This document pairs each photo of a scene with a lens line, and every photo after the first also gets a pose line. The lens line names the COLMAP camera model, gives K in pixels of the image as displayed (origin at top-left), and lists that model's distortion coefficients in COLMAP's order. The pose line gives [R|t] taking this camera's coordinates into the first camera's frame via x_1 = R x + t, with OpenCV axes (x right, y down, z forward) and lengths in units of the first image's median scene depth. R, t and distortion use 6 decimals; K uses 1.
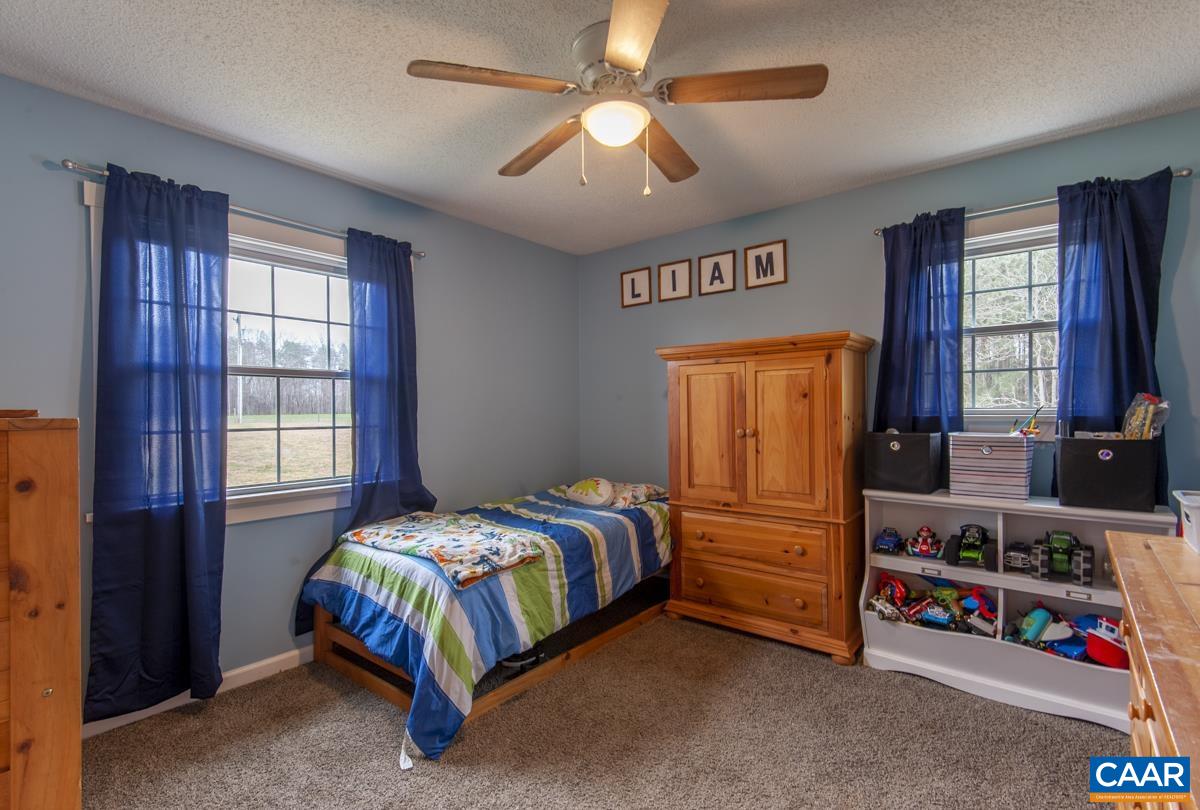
lens RADIAL K [[553.1, 0, 602.2], [0, 553.1, 409.2], [0, 0, 1]] dist [0.013108, -0.000698]
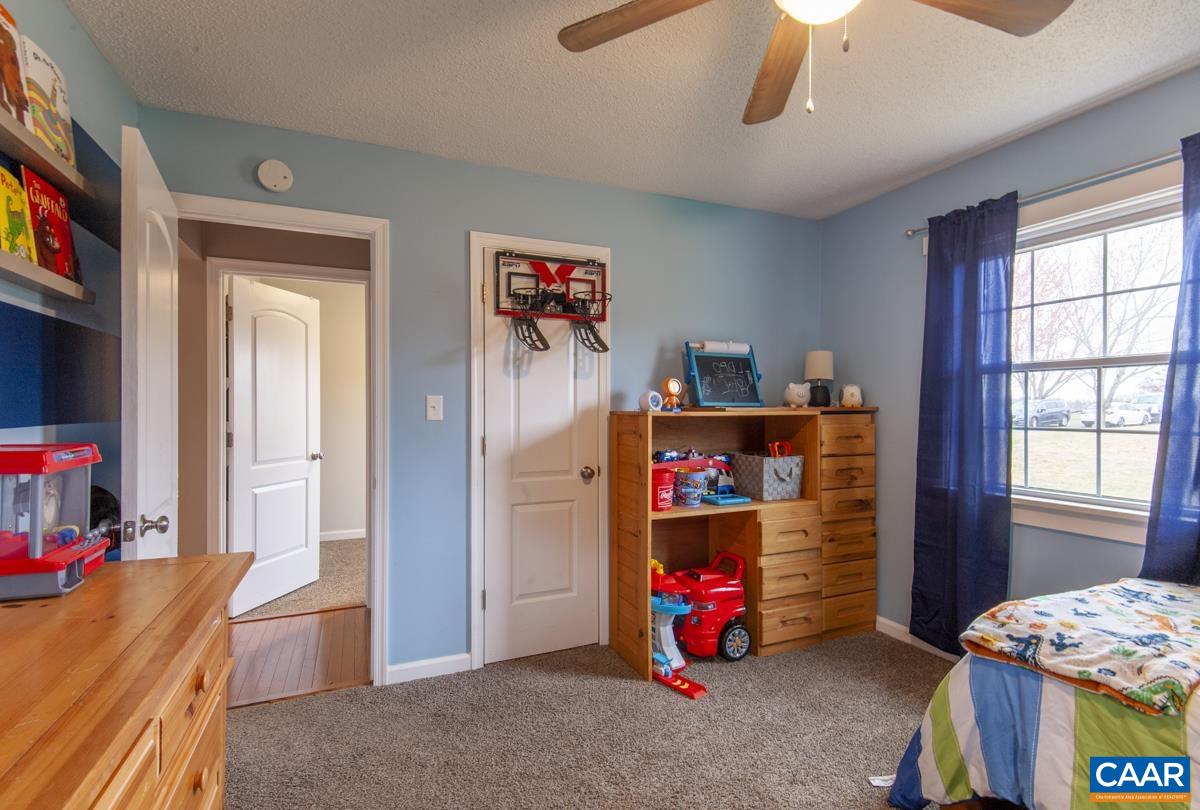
lens RADIAL K [[553.1, 0, 593.0], [0, 553.1, 410.2], [0, 0, 1]] dist [0.013108, -0.000698]
pose [[-0.457948, 0.009523, -0.888928, 0.563796], [0.007264, 0.999949, 0.006971, -0.007595], [0.888949, -0.003265, -0.457994, 0.790971]]
